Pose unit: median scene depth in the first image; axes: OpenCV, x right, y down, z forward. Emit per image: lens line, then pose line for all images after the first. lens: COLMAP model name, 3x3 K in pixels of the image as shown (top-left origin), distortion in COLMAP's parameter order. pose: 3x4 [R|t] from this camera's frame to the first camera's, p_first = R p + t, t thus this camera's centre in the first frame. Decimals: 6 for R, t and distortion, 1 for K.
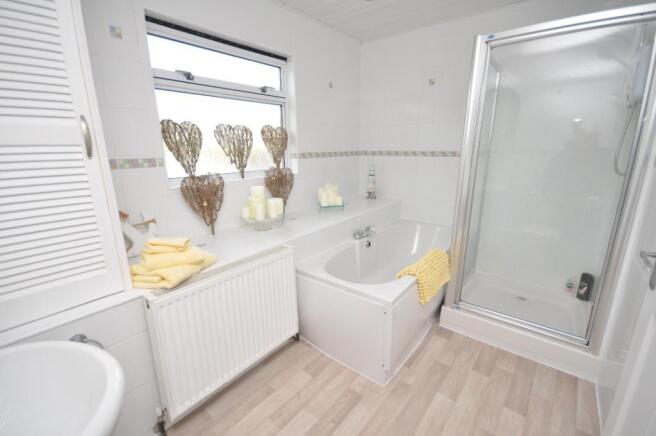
lens RADIAL K [[285.7, 0, 329.2], [0, 285.7, 218.2], [0, 0, 1]] dist [-0.012840, 0.000026]
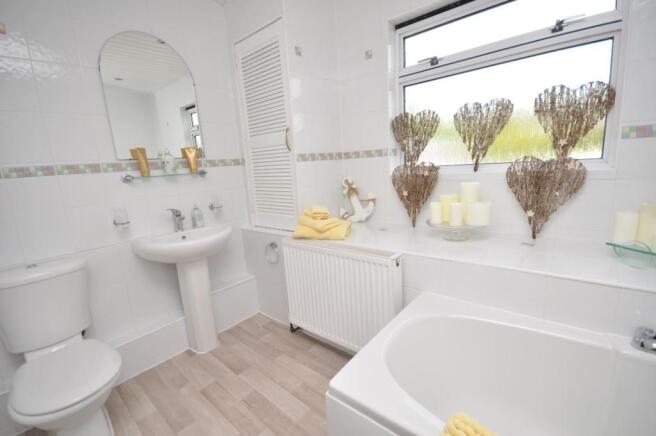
lens RADIAL K [[298.2, 0, 327.7], [0, 298.2, 214.8], [0, 0, 1]] dist [0.001087, 0.000128]
pose [[-0.045081, 0.193396, -0.980085, 0.612564], [-0.175206, 0.964345, 0.198349, -0.137526], [0.983499, 0.180659, -0.009590, 0.752886]]
